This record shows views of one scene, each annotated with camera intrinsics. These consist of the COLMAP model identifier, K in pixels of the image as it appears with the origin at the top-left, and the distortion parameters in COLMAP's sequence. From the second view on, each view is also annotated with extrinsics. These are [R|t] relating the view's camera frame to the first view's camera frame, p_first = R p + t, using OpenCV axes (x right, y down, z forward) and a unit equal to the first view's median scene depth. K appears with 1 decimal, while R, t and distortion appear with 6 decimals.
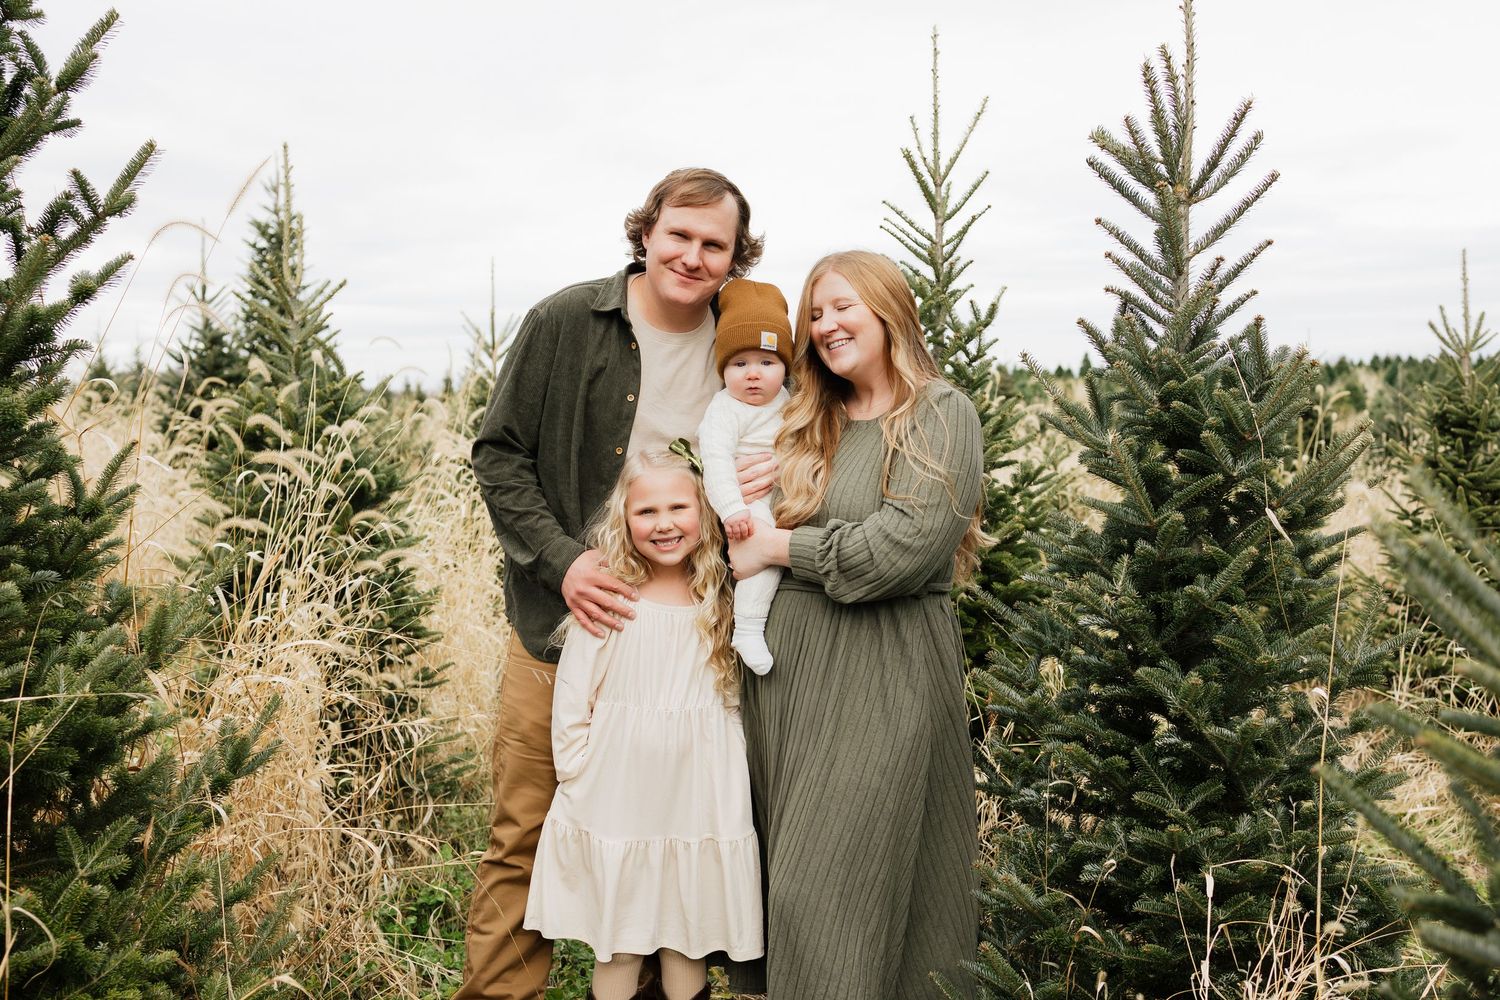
lens RADIAL K [[1490.6, 0, 744.7], [0, 1490.6, 446.3], [0, 0, 1]] dist [-0.279031, -0.005597]
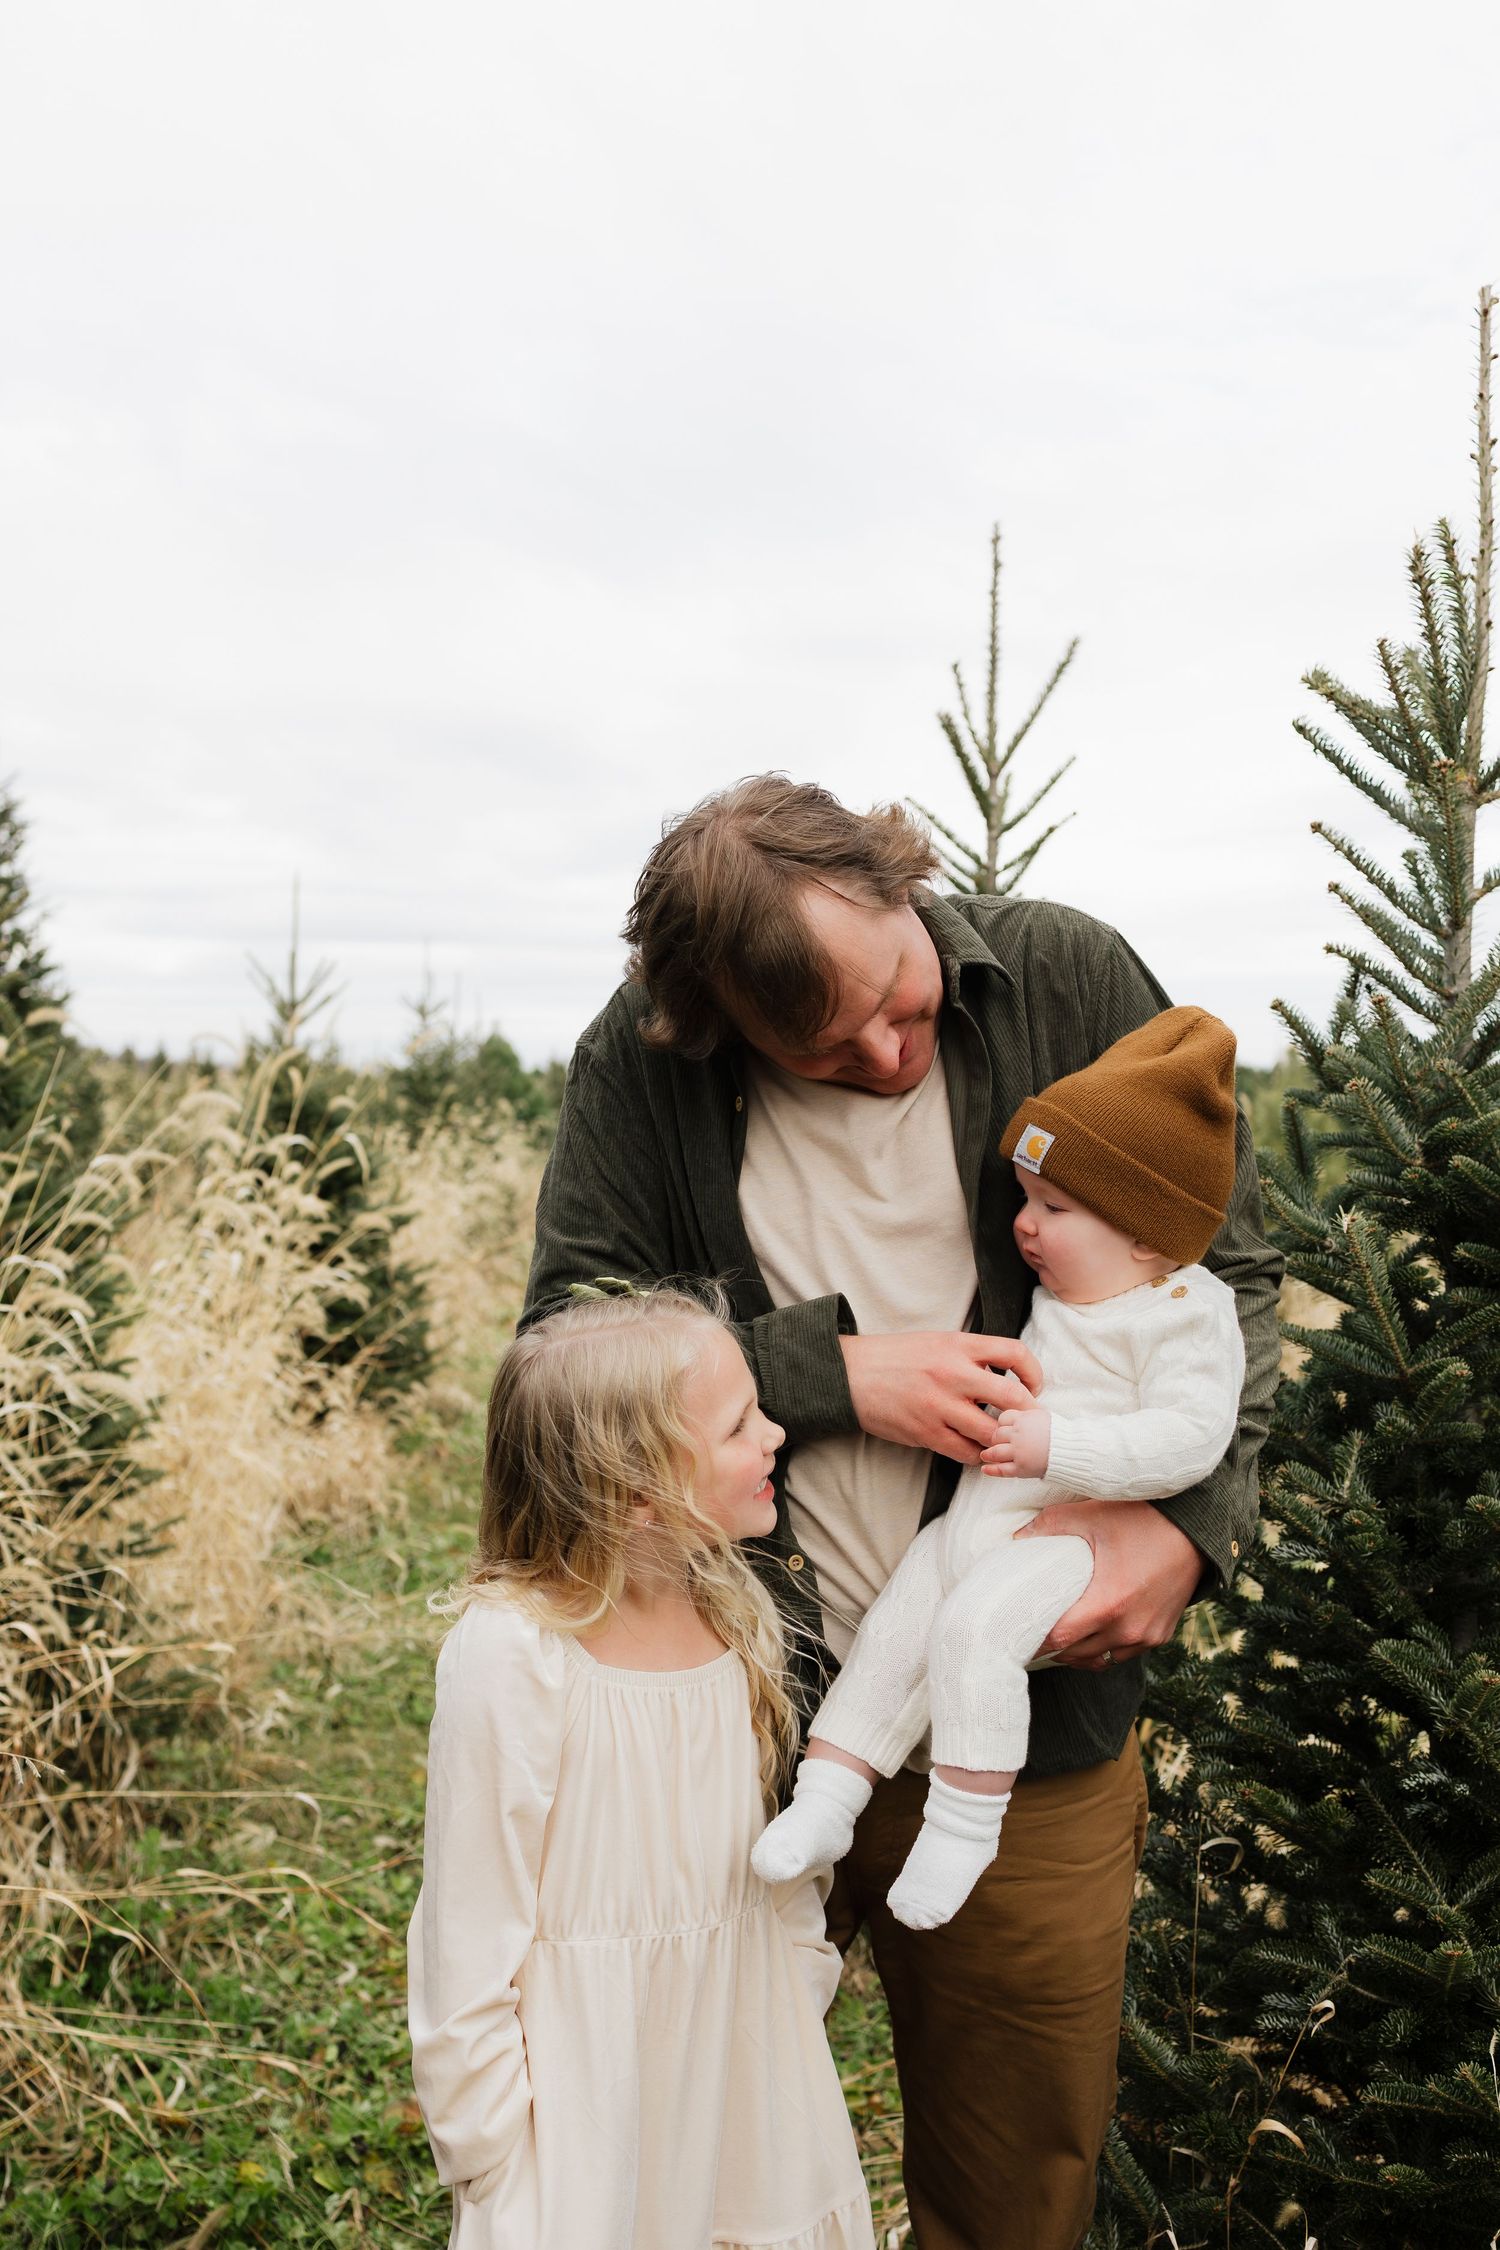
lens RADIAL K [[2235.9, 0, 750.0], [0, 2235.9, 1125.0], [0, 0, 1]] dist [-0.279031, -0.005597]
pose [[0.998633, 0.037059, 0.036849, -0.002189], [-0.036299, 0.999118, -0.021086, -0.014235], [-0.037598, 0.019719, 0.999098, 0.170174]]
